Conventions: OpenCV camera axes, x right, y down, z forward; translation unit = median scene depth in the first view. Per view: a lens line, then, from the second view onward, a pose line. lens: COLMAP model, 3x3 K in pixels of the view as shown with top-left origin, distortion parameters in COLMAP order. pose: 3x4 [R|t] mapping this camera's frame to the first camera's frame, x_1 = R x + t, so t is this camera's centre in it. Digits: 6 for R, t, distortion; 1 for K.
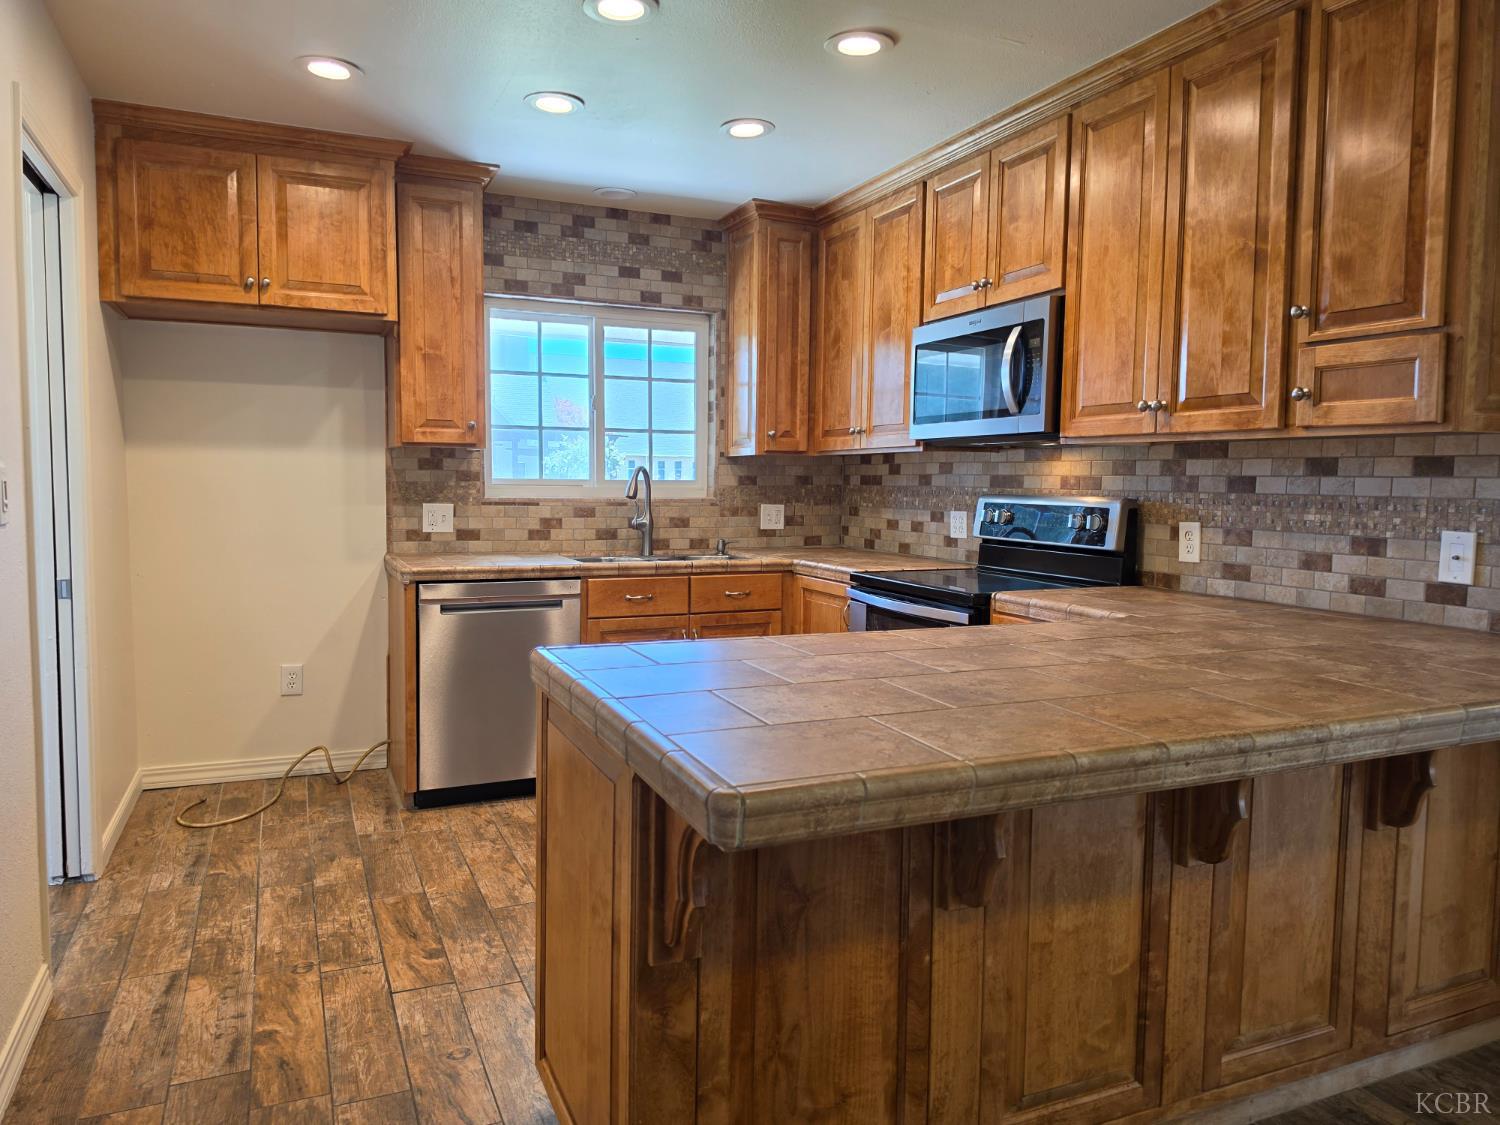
lens RADIAL K [[1039.2, 0, 745.2], [0, 1039.2, 567.9], [0, 0, 1]] dist [0.058427, -0.083760]
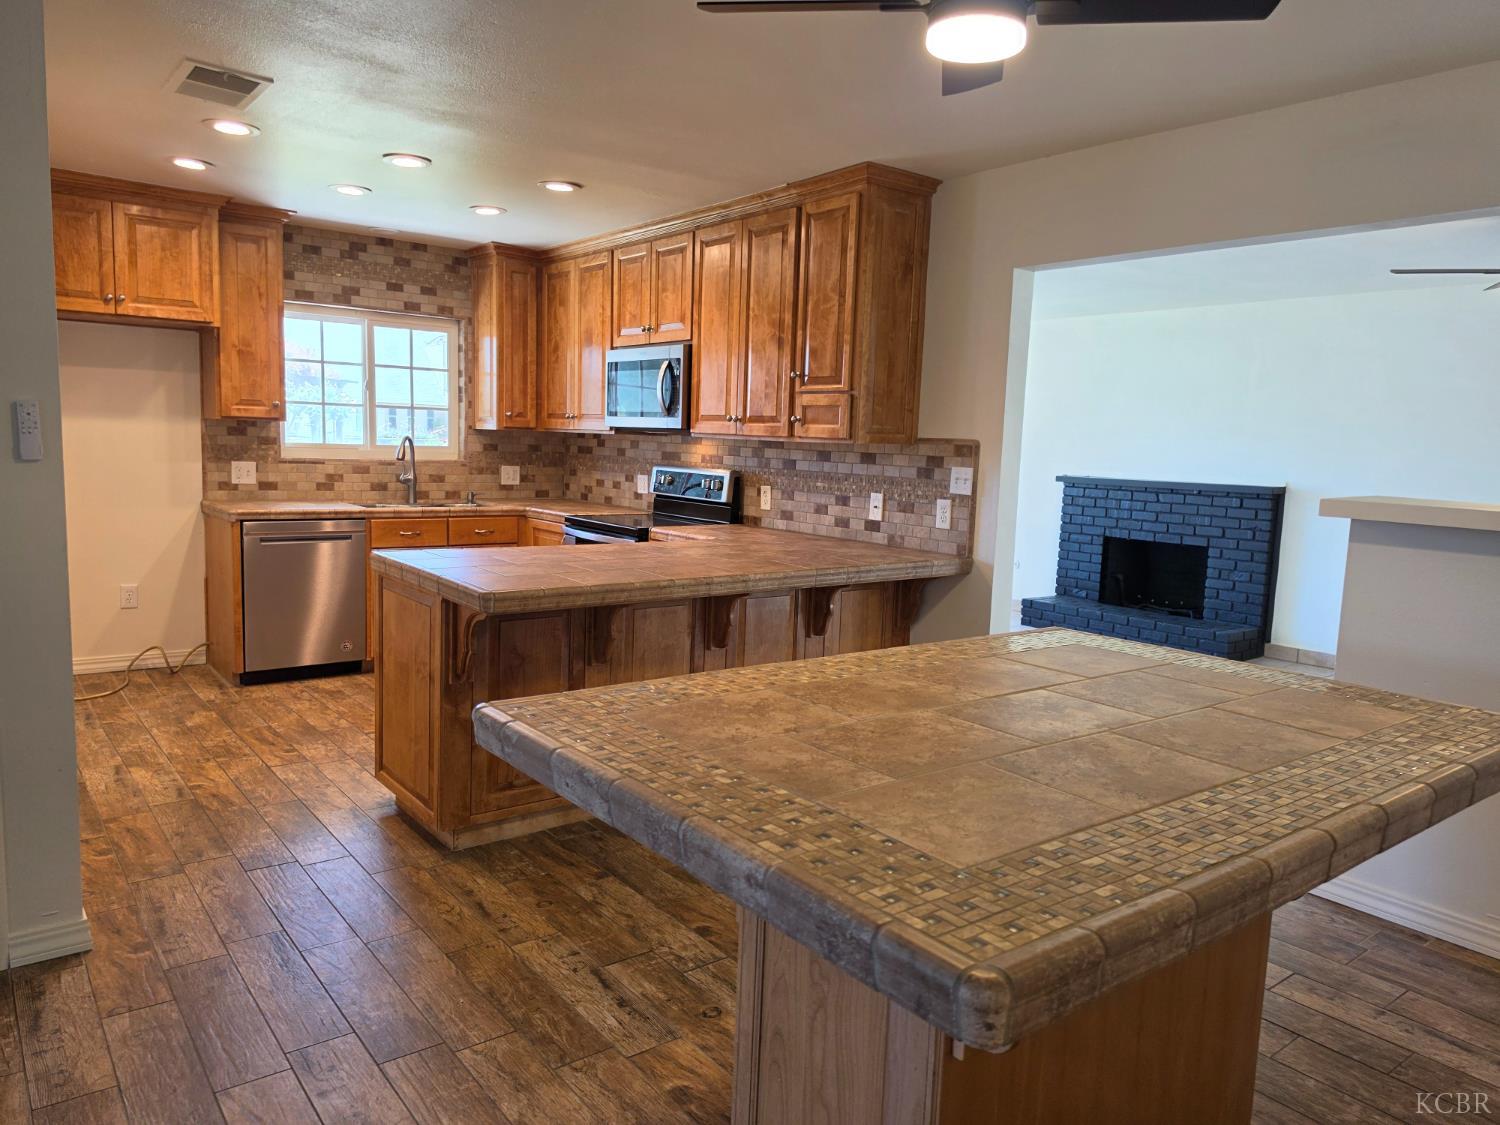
lens RADIAL K [[1039.2, 0, 764.0], [0, 1039.2, 576.6], [0, 0, 1]] dist [0.058427, -0.083760]
pose [[0.966225, -0.009116, 0.257537, -0.006885], [-0.004273, 0.998670, 0.051380, 0.014752], [-0.257663, -0.050745, 0.964901, -0.555210]]
